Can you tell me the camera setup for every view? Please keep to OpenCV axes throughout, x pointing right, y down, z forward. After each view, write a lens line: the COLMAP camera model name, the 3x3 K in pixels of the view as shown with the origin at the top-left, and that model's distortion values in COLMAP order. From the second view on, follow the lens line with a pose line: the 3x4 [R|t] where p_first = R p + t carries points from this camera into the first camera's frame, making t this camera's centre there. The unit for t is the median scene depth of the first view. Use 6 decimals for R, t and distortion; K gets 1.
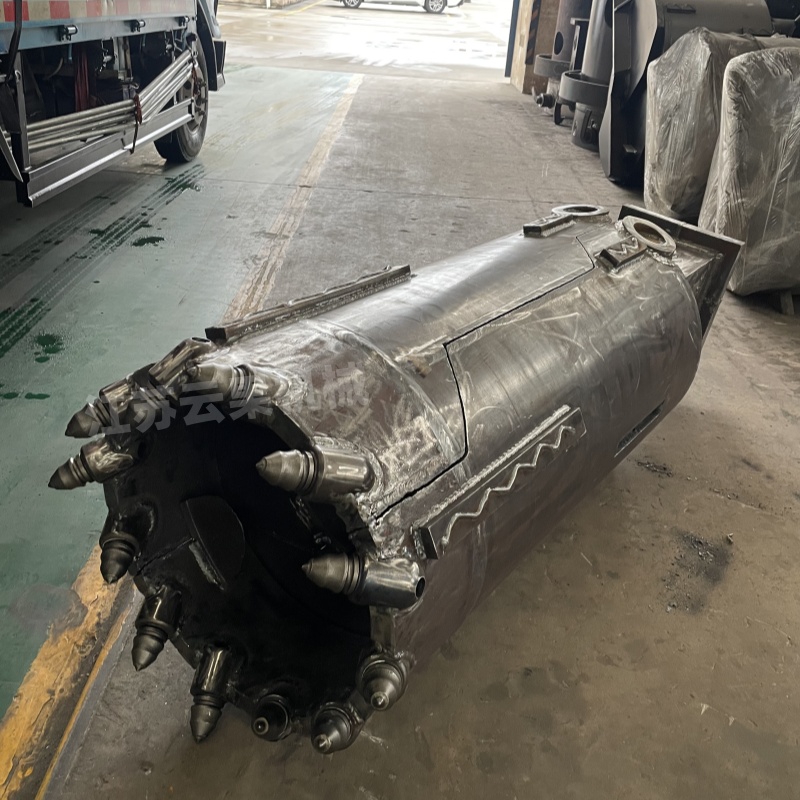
lens RADIAL K [[798.0, 0, 400.0], [0, 798.0, 400.0], [0, 0, 1]] dist [0.081743, -0.122696]
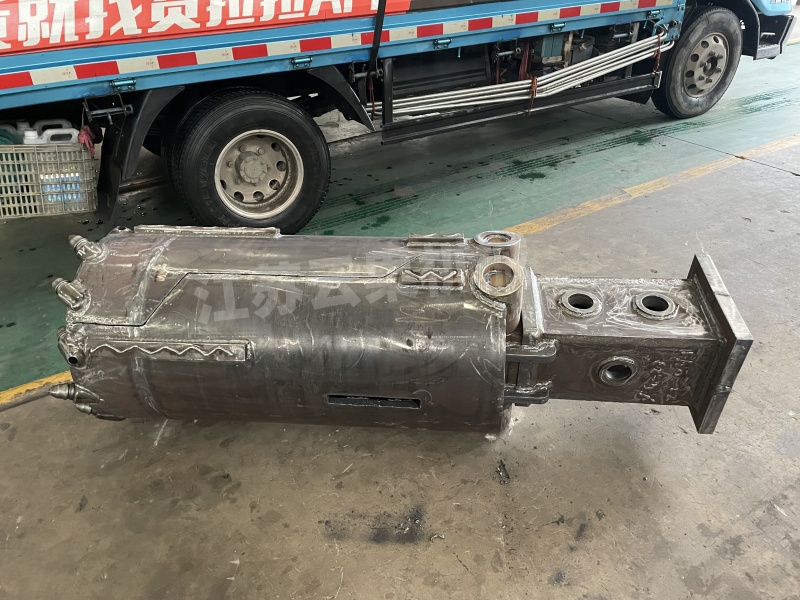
lens RADIAL K [[604.9, 0, 400.0], [0, 604.9, 300.0], [0, 0, 1]] dist [0.086264, -0.108844]
pose [[0.493179, 0.388814, -0.778202, 0.746508], [-0.330014, 0.911311, 0.246176, -0.274817], [0.804900, 0.135409, 0.577754, 0.310592]]
